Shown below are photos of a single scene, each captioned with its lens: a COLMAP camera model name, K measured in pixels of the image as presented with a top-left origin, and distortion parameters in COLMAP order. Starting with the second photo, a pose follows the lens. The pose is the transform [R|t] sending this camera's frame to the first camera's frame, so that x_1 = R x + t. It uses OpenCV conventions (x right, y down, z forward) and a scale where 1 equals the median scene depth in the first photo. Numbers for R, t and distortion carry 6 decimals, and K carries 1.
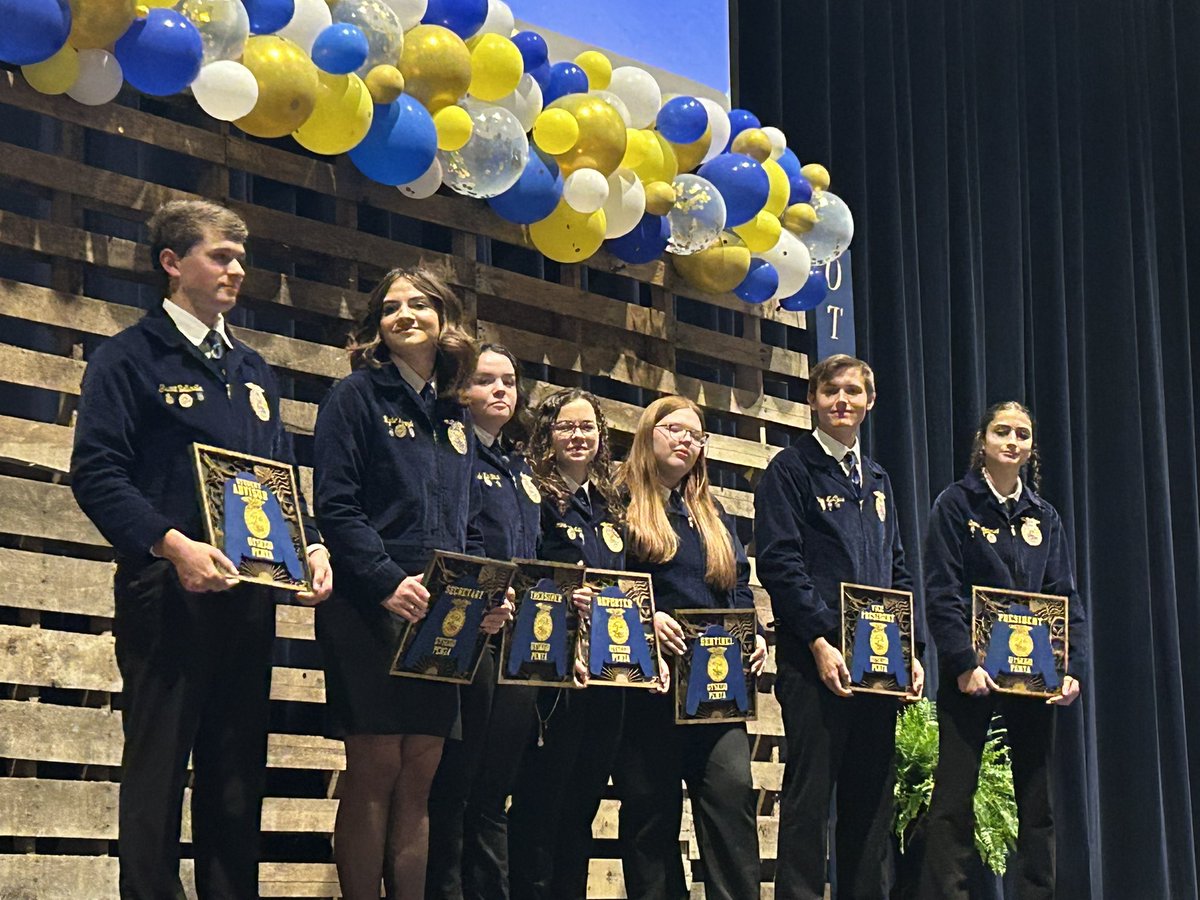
lens RADIAL K [[3033.3, 0, 601.9], [0, 3033.3, 447.2], [0, 0, 1]] dist [0.118575, 0.000000]
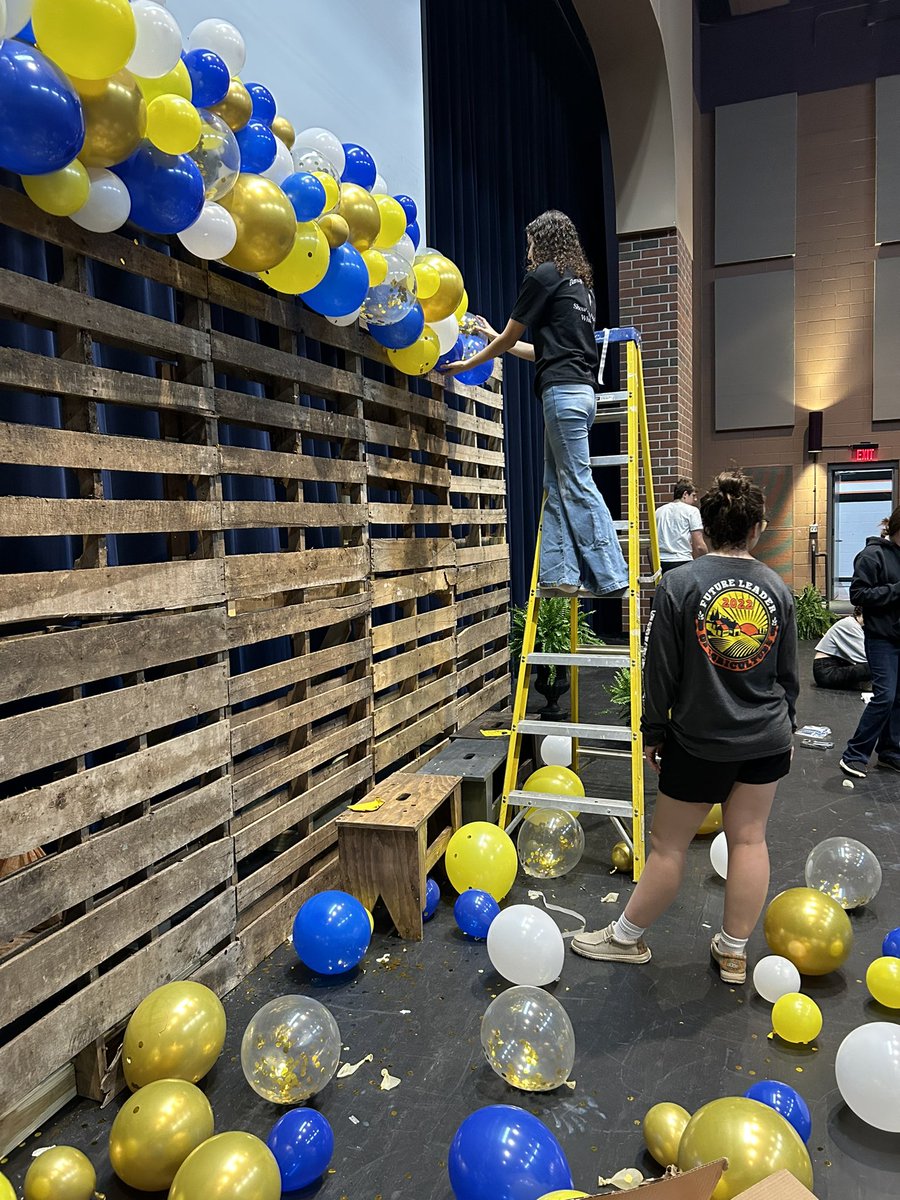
lens RADIAL K [[911.9, 0, 447.6], [0, 911.9, 609.7], [0, 0, 1]] dist [0.022833, -0.006012]
pose [[0.956738, -0.040050, 0.288180, -0.148883], [-0.033885, 0.968403, 0.247079, -0.071821], [-0.288969, -0.246155, 0.925151, 0.665895]]
